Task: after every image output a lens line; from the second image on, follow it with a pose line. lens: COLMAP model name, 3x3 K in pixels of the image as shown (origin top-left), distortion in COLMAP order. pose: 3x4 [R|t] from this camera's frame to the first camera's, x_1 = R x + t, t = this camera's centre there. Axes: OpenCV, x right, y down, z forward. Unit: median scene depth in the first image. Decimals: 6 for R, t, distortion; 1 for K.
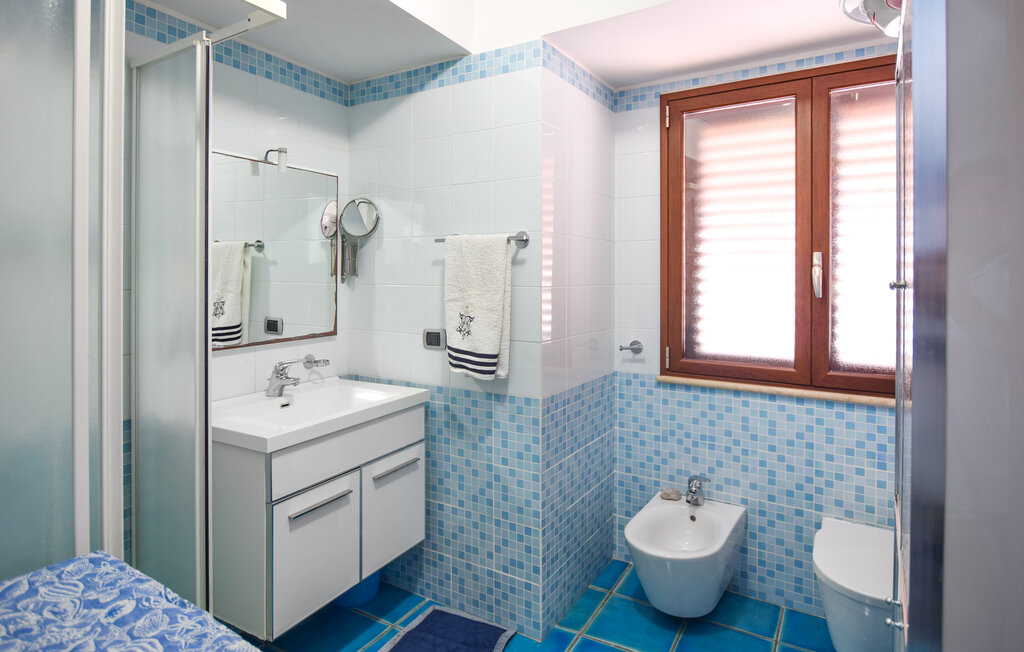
lens RADIAL K [[564.2, 0, 510.9], [0, 564.2, 271.0], [0, 0, 1]] dist [-0.019765, 0.000213]
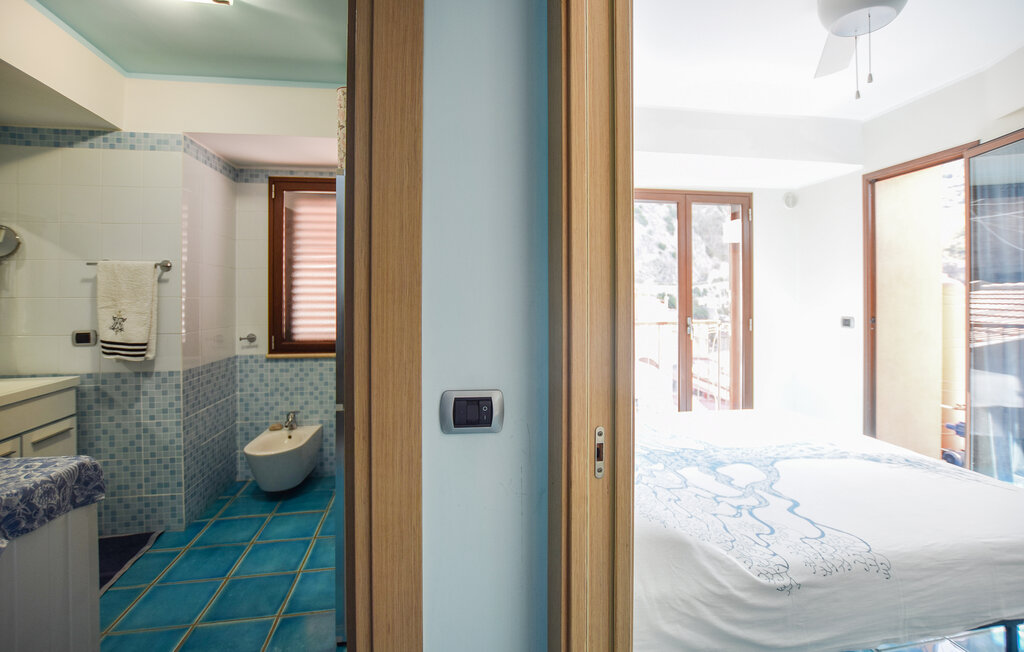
lens RADIAL K [[469.8, 0, 511.1], [0, 469.8, 292.4], [0, 0, 1]] dist [-0.038181, 0.006768]
pose [[0.755668, 0.000225, 0.654955, -0.081961], [0.002520, 0.999992, -0.003250, 0.020135], [-0.654950, 0.004106, 0.755661, -0.477848]]
